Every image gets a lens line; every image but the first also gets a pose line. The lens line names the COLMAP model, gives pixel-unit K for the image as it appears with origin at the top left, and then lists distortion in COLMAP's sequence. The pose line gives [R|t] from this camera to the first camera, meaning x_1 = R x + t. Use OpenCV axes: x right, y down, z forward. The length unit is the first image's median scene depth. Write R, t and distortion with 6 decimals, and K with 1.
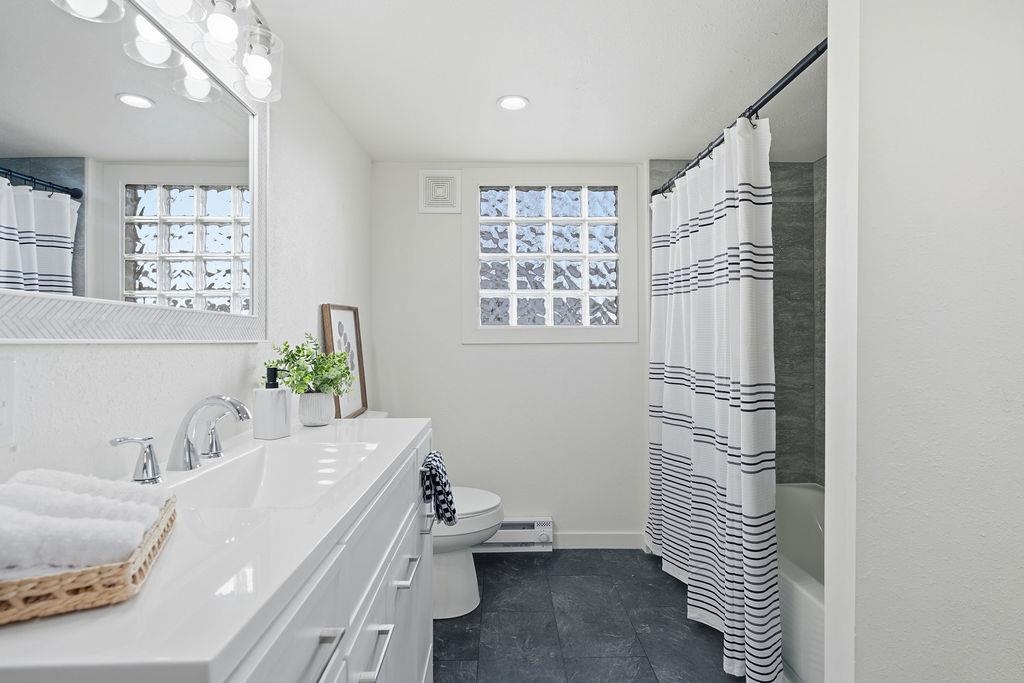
lens RADIAL K [[492.0, 0, 518.9], [0, 492.0, 337.6], [0, 0, 1]] dist [-0.011435, 0.004105]
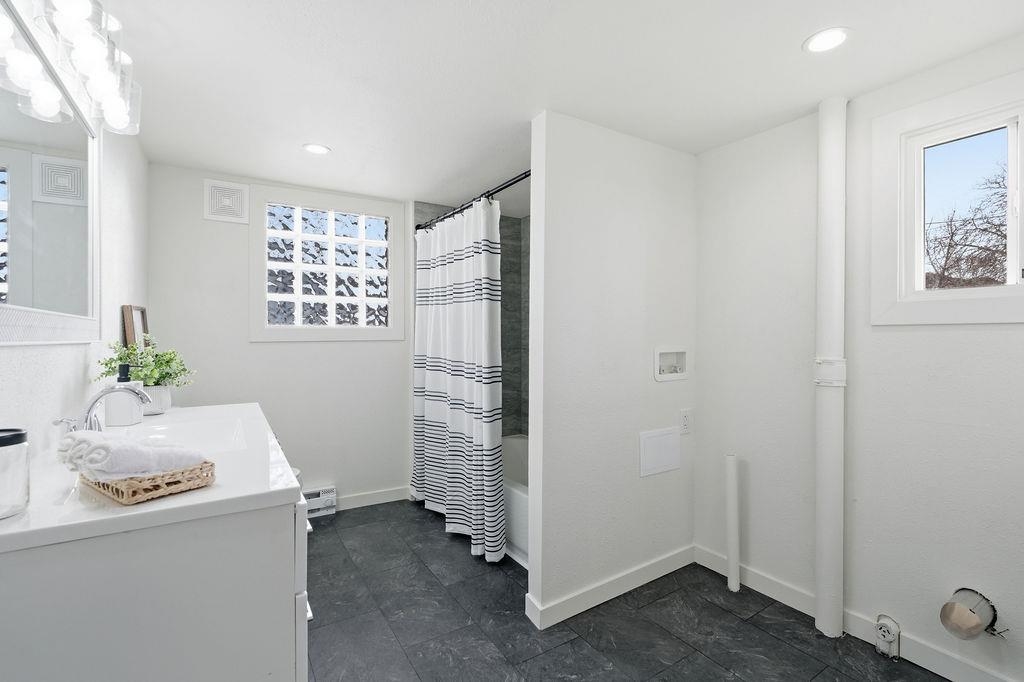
lens RADIAL K [[452.4, 0, 510.8], [0, 452.4, 336.8], [0, 0, 1]] dist [-0.010038, 0.002621]
pose [[0.865625, -0.000210, 0.500693, -0.125507], [-0.002575, 0.999985, 0.004870, -0.005664], [-0.500686, -0.005505, 0.865611, -0.192289]]
